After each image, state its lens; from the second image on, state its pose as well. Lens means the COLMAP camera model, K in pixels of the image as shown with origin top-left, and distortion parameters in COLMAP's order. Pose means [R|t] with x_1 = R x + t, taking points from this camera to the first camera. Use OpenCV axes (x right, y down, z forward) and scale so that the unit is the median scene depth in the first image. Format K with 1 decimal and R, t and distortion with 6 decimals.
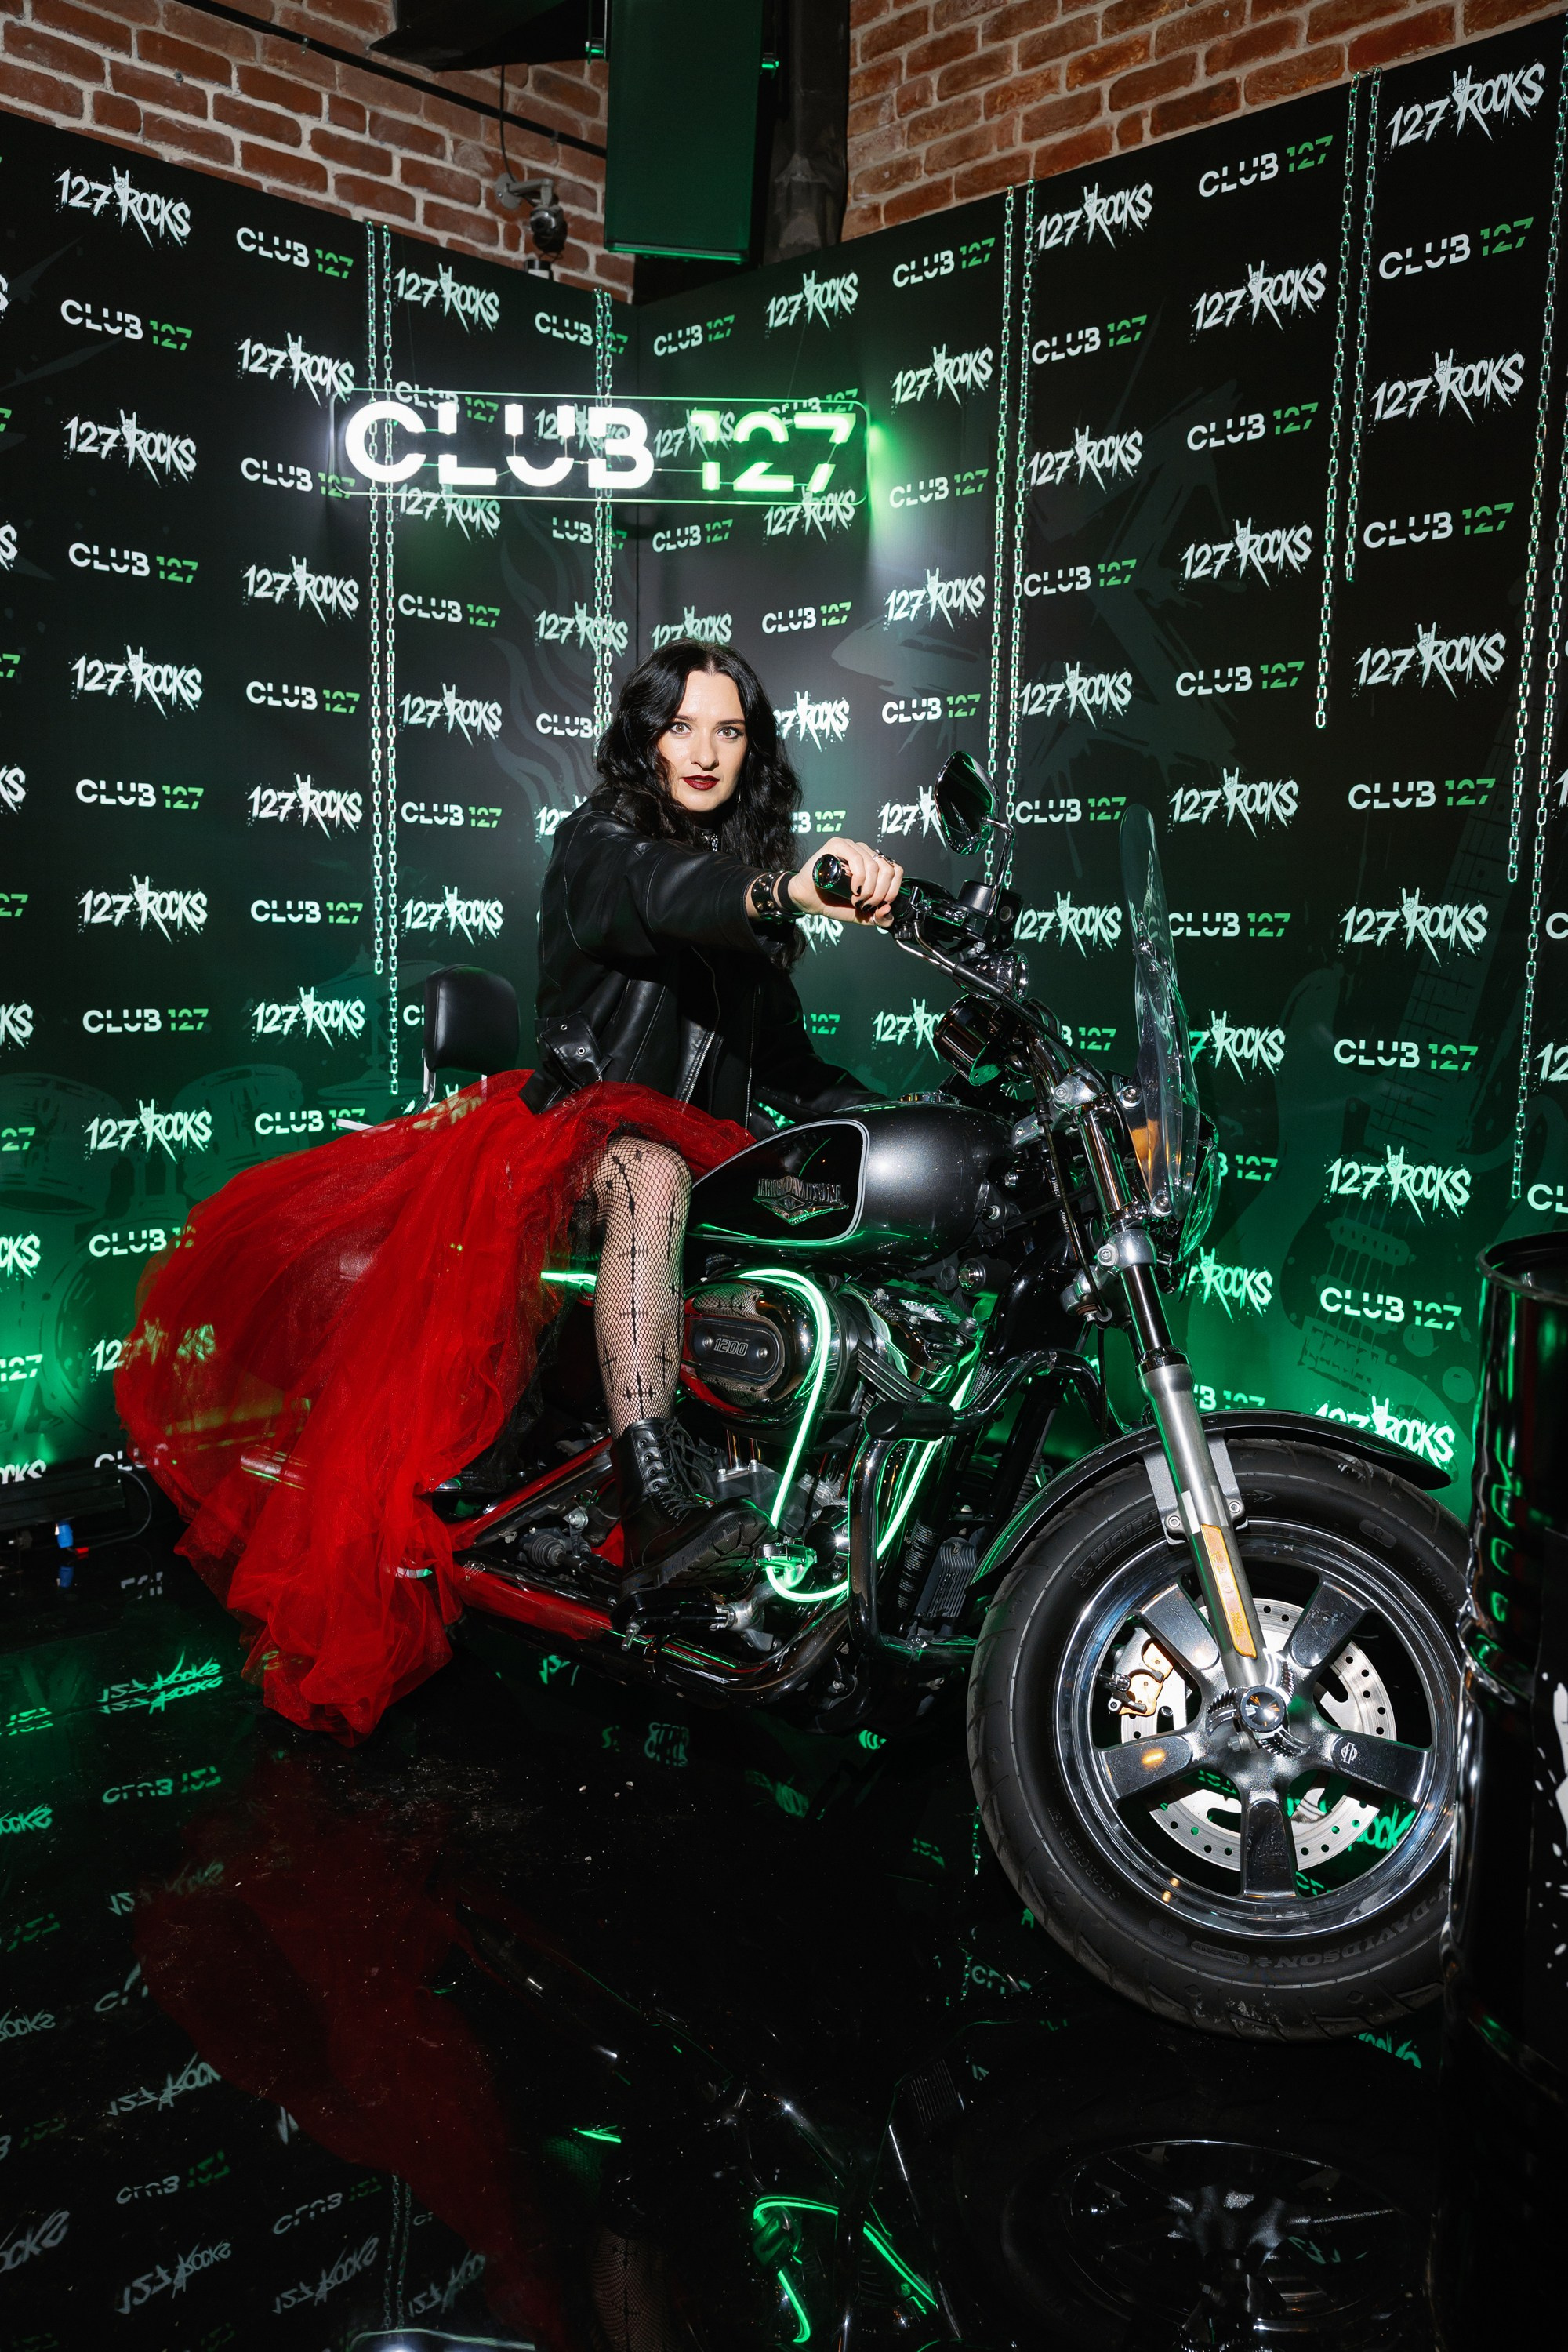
lens RADIAL K [[1913.3, 0, 783.0], [0, 1913.3, 1183.4], [0, 0, 1]] dist [-0.020072, 0.030501]
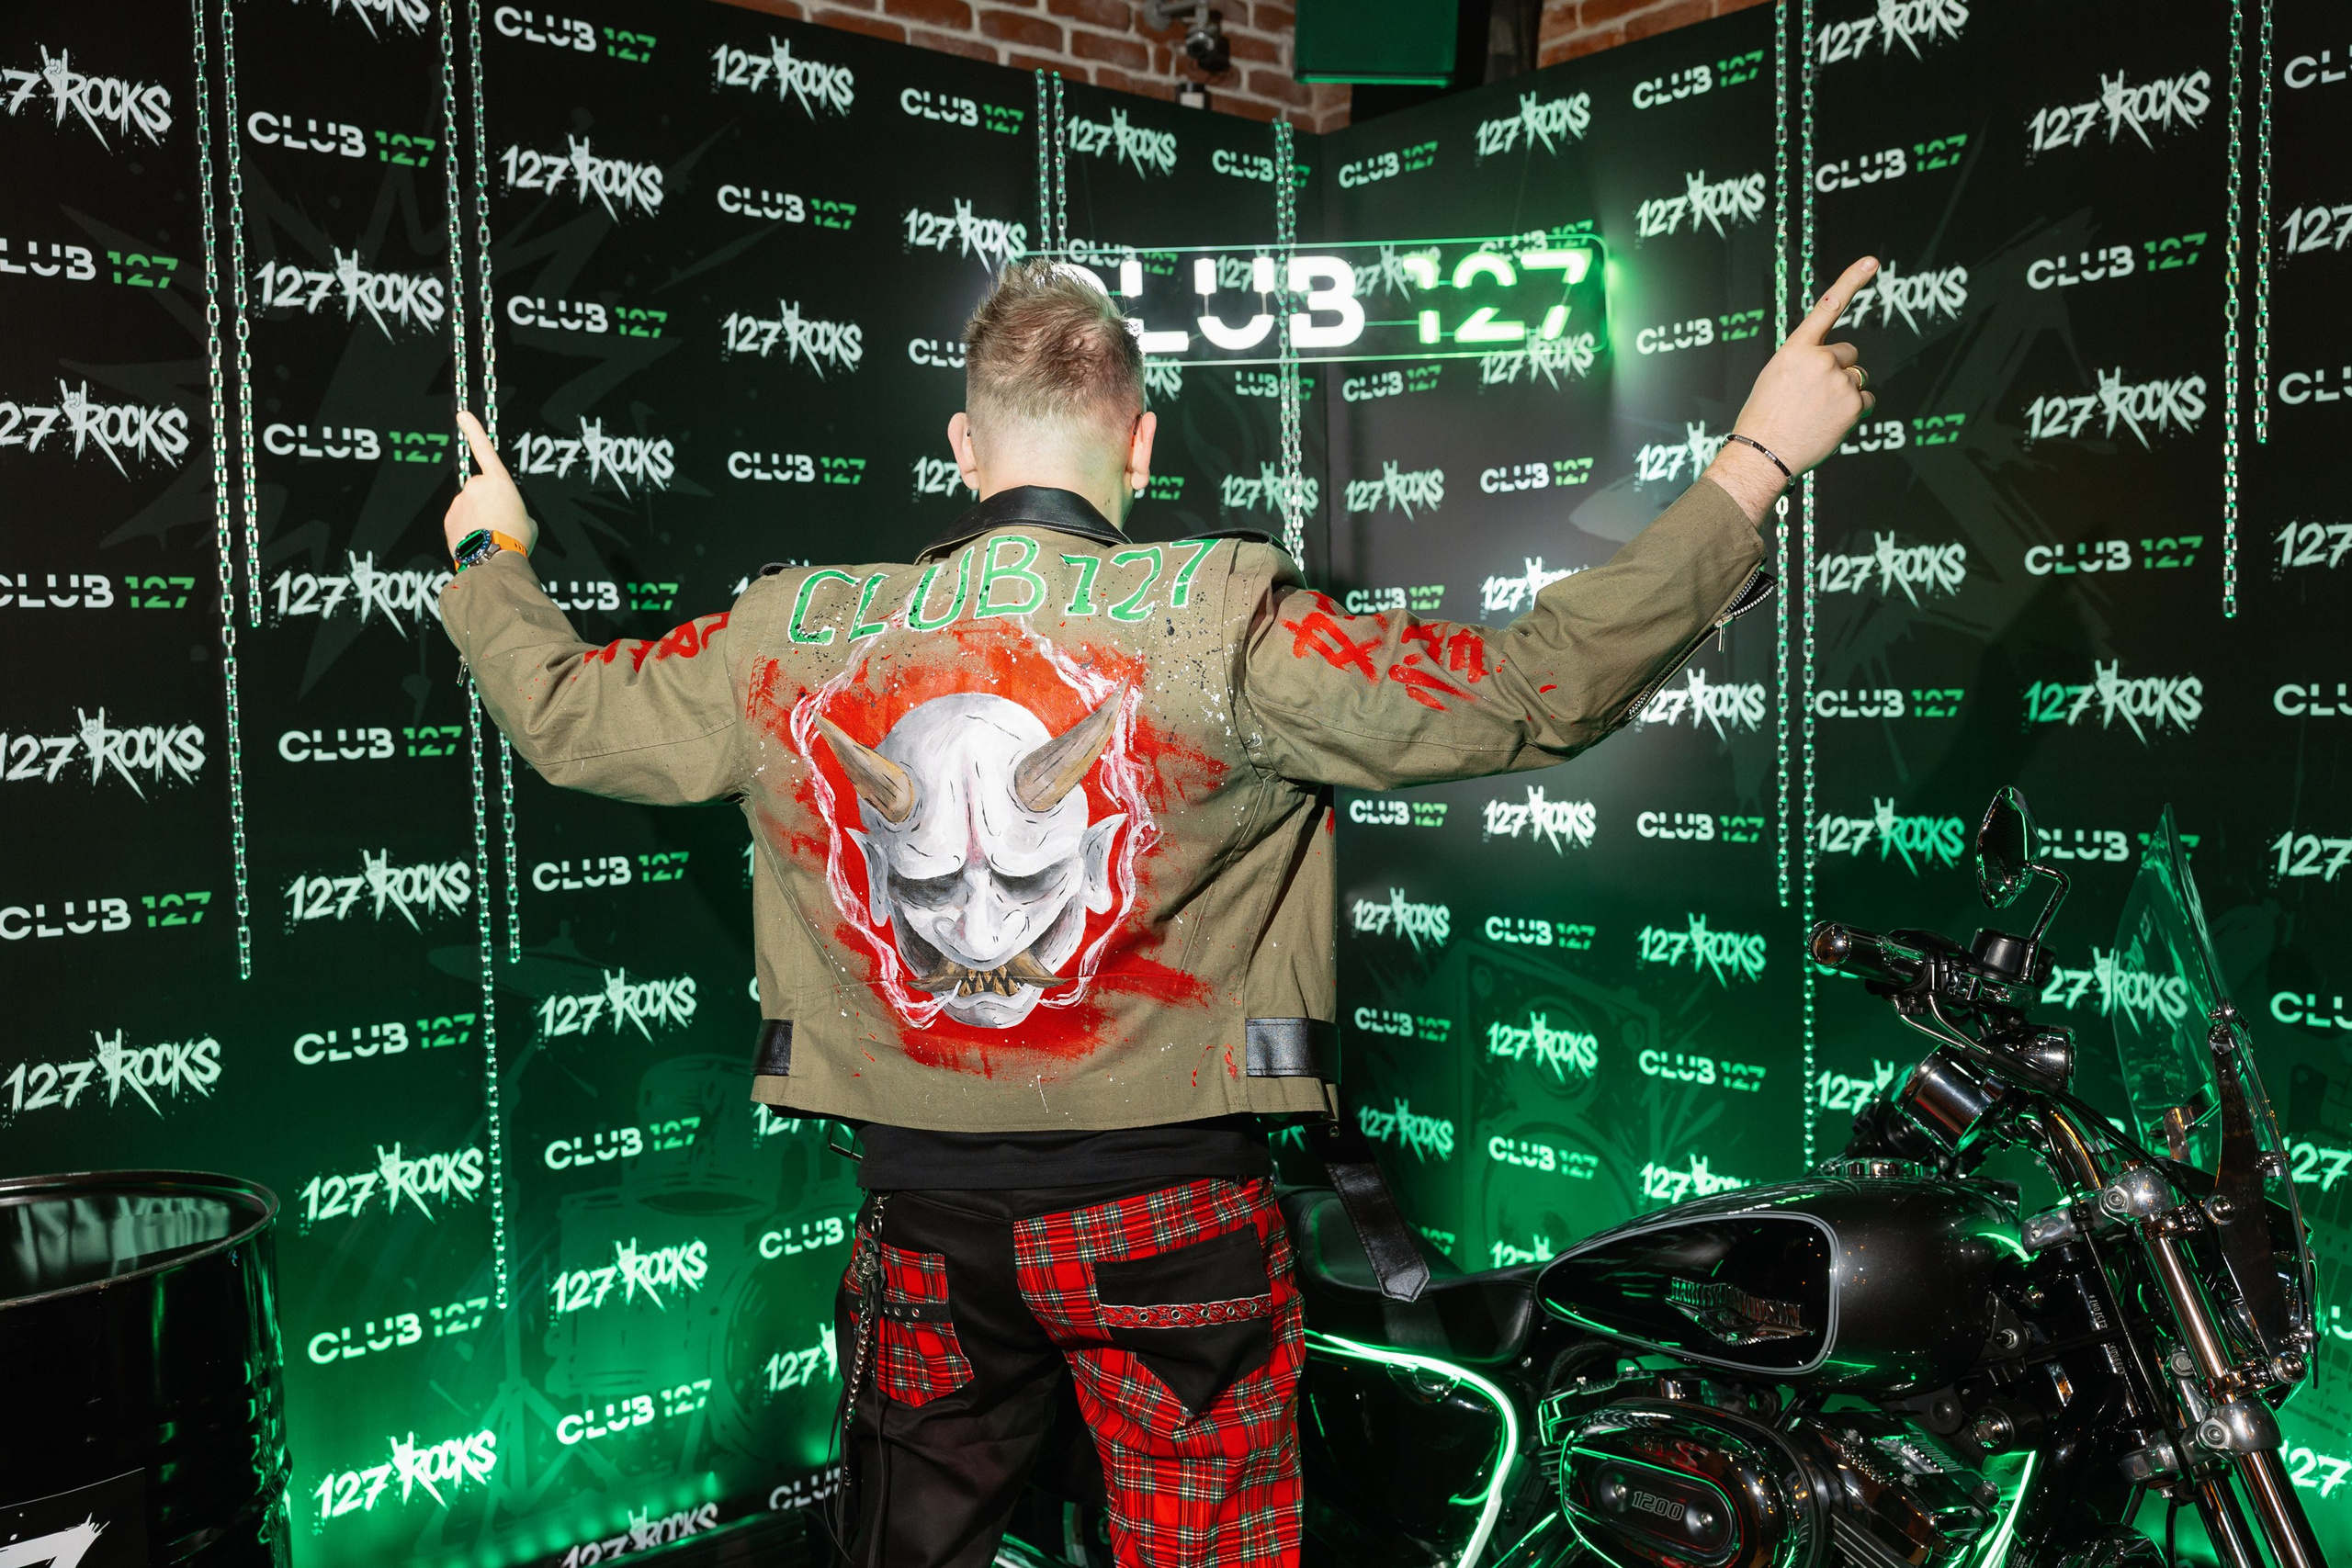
lens RADIAL K [[1913.1, 0, 1203.4], [0, 1913.1, 786.8], [0, 0, 1]] dist [-0.020072, 0.030501]
pose [[0.997667, -0.036807, -0.057489, -0.104428], [0.033099, 0.997390, -0.064164, -0.111584], [0.059700, 0.062111, 0.996282, 0.135477]]
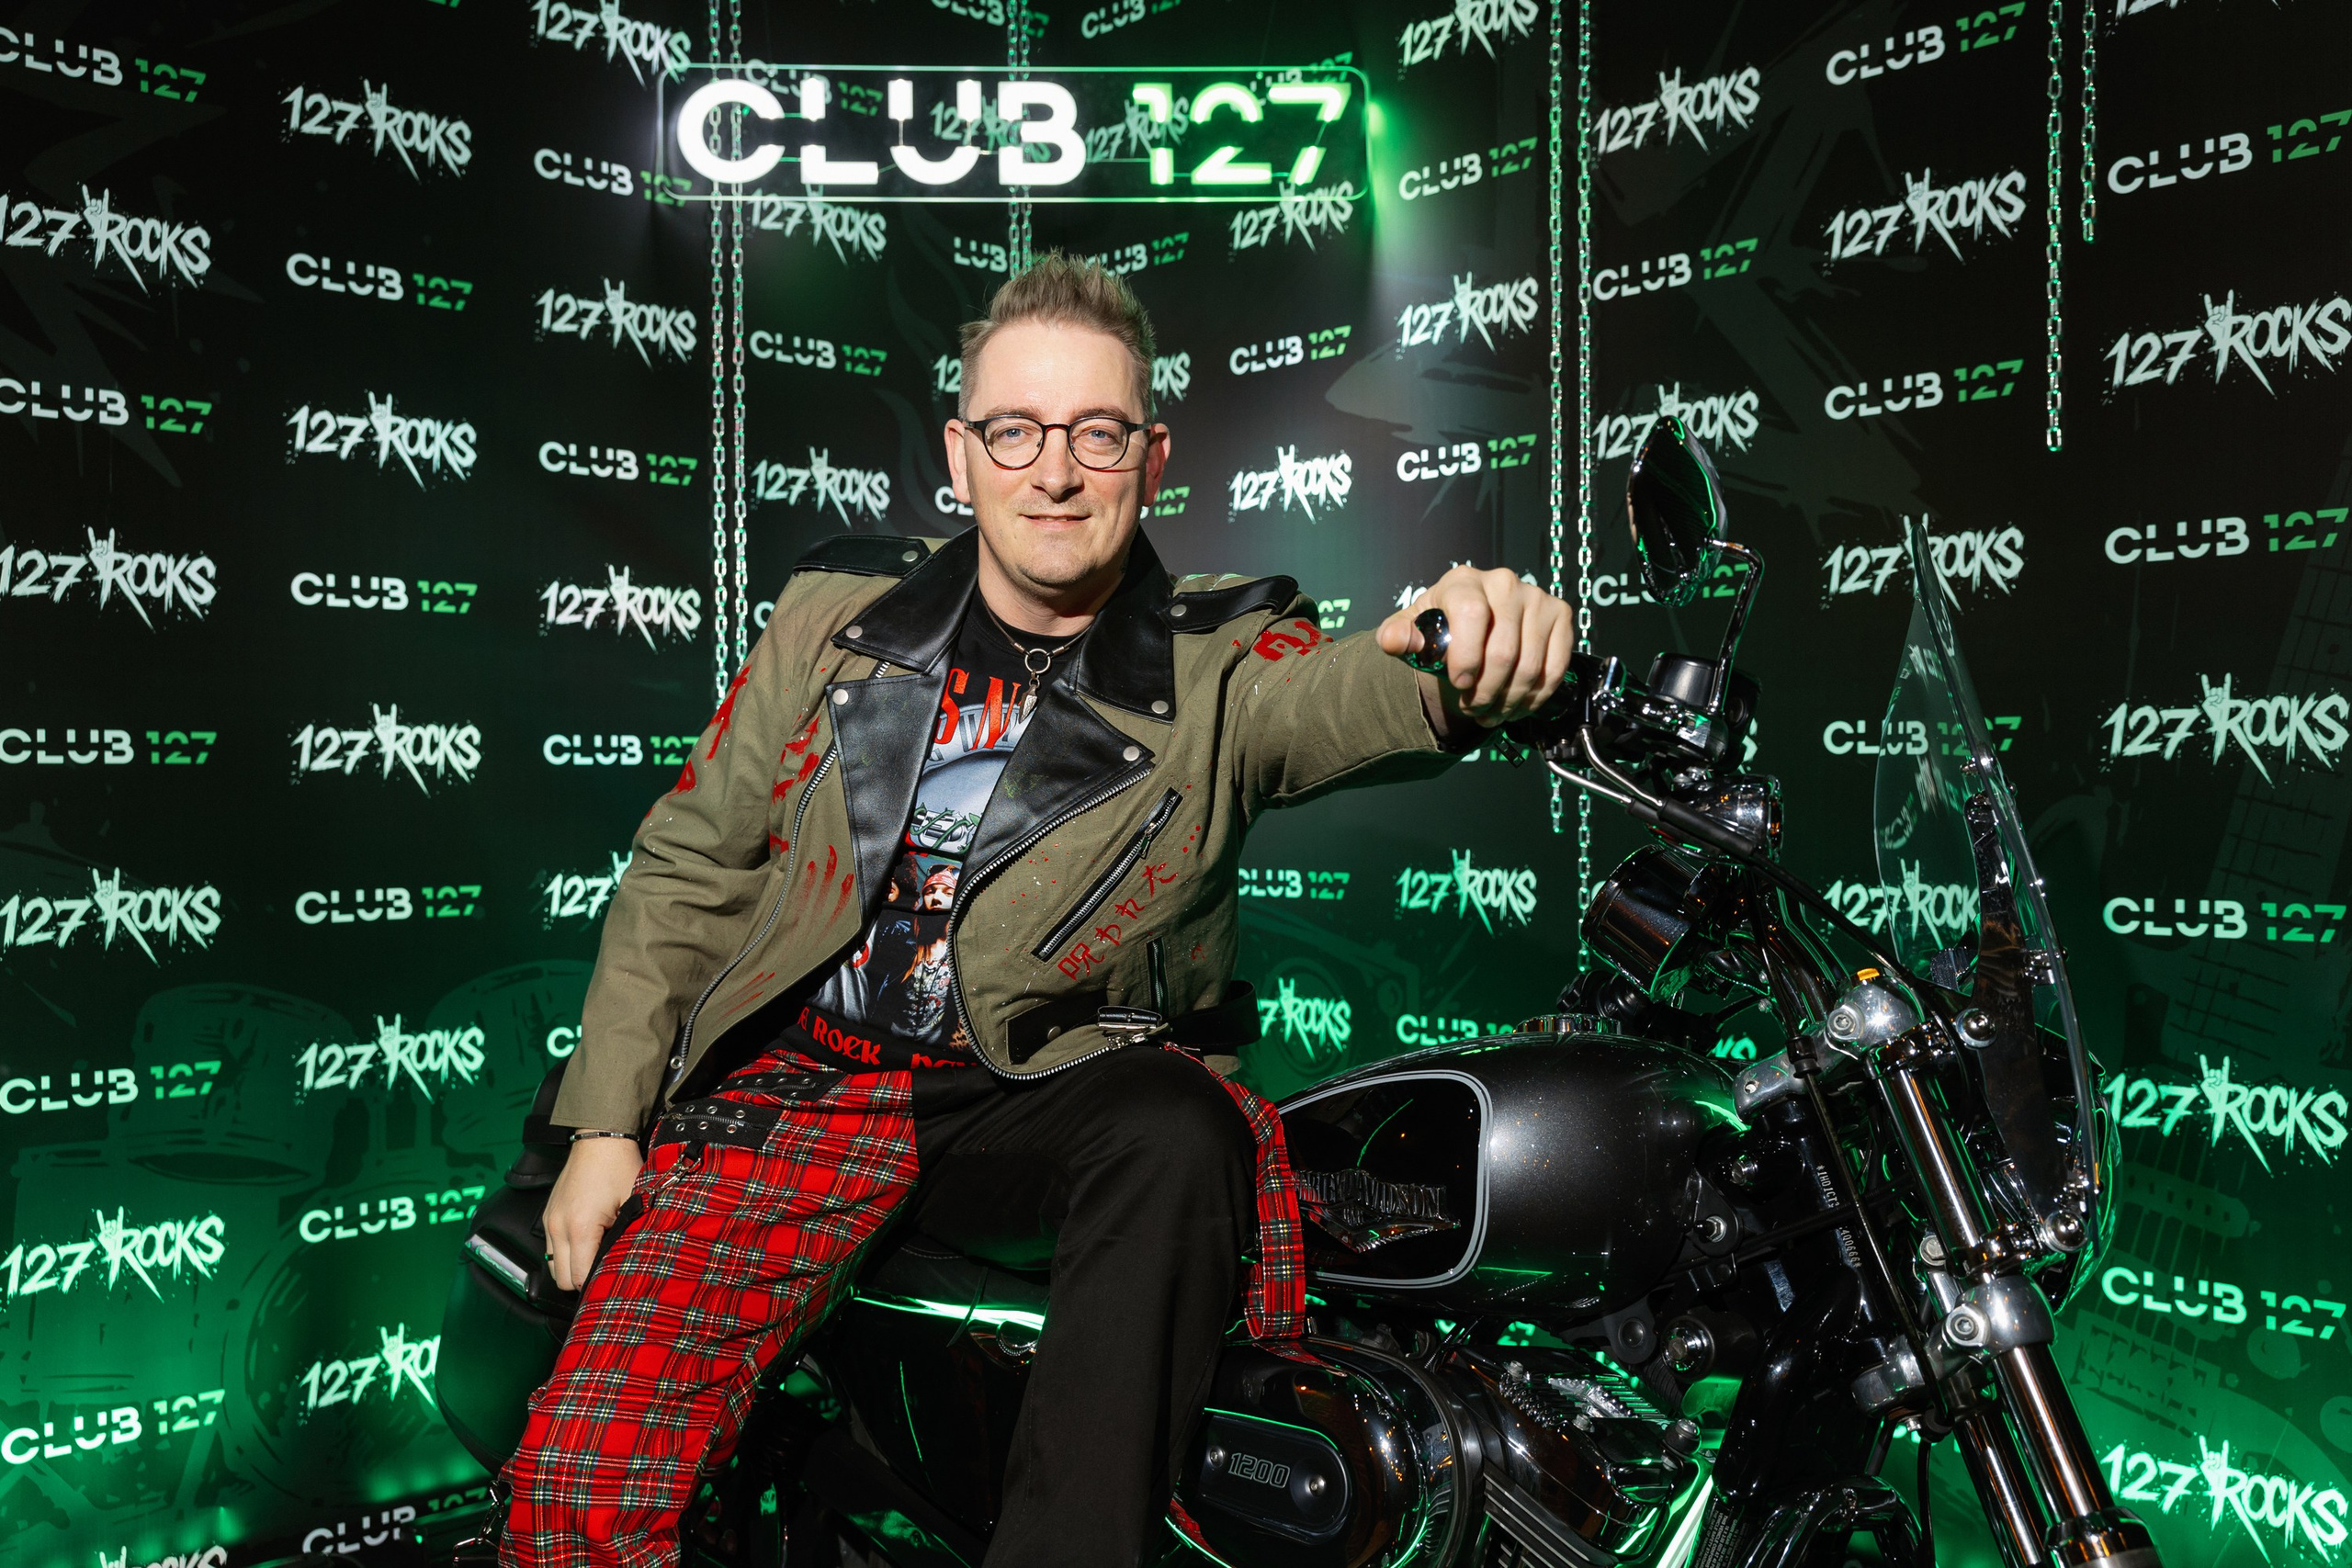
lens RADIAL K [[2000.0, 0, 1197.3], [0, 2000.0, 818.0], [0, 0, 1]] dist [-0.015356, 0.025386]
pose [[0.999711, -0.022372, -0.008799, -0.023697], [0.021295, 0.993956, -0.107694, -0.030285], [0.011155, 0.107475, 0.994145, 0.255291]]
